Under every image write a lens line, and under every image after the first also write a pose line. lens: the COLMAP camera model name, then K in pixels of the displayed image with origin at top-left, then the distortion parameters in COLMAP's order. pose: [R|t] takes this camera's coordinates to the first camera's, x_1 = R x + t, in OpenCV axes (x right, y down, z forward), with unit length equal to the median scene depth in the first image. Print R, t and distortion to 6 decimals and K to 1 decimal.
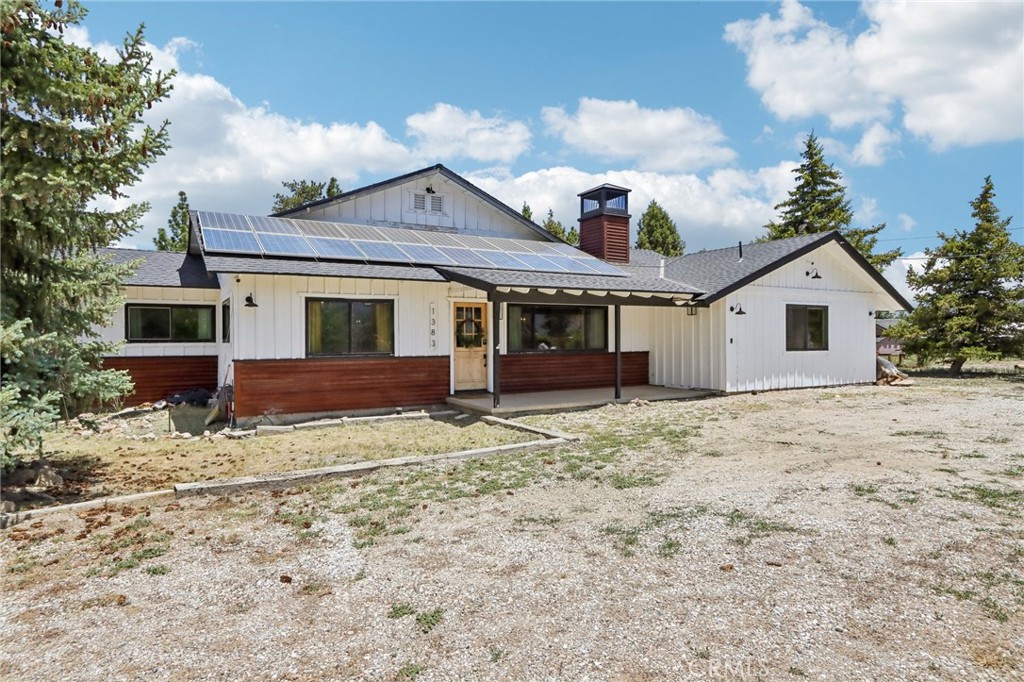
lens RADIAL K [[592.7, 0, 507.5], [0, 592.7, 343.4], [0, 0, 1]] dist [-0.007188, -0.000367]
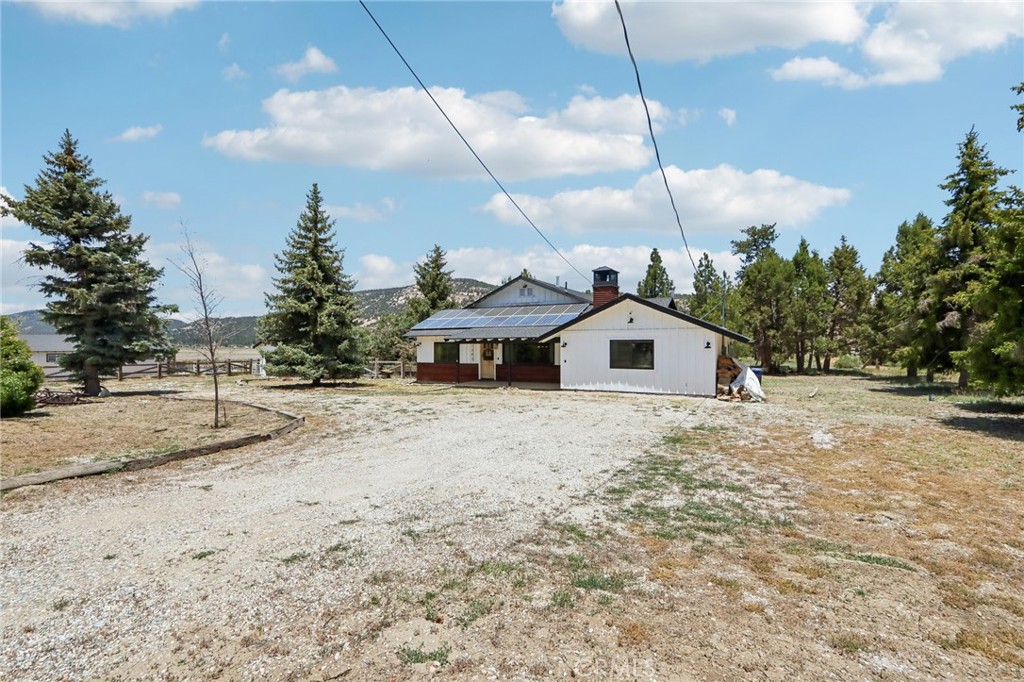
lens RADIAL K [[470.7, 0, 513.0], [0, 470.7, 343.8], [0, 0, 1]] dist [-0.014461, 0.000892]
pose [[0.522834, -0.000202, -0.852434, 1.539103], [-0.006946, 0.999966, -0.004497, -0.051473], [0.852406, 0.008273, 0.522815, 0.084530]]
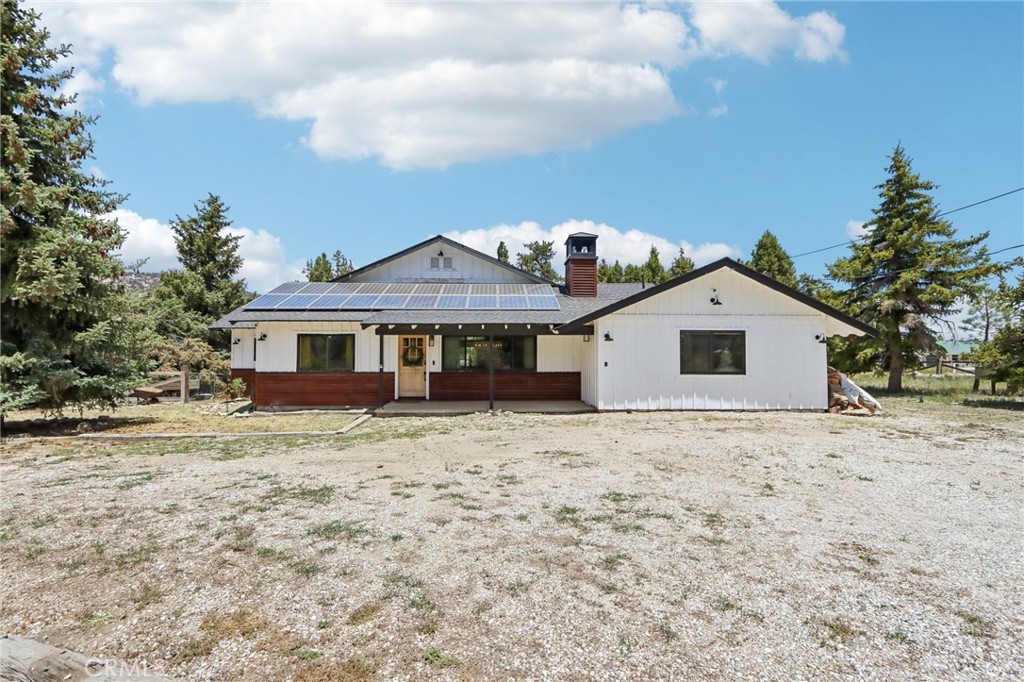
lens RADIAL K [[470.7, 0, 508.7], [0, 470.7, 349.5], [0, 0, 1]] dist [-0.014461, 0.000892]
pose [[0.883658, -0.001800, -0.468129, 0.629187], [-0.009855, 0.999699, -0.022448, -0.010557], [0.468029, 0.024450, 0.883375, 0.114423]]
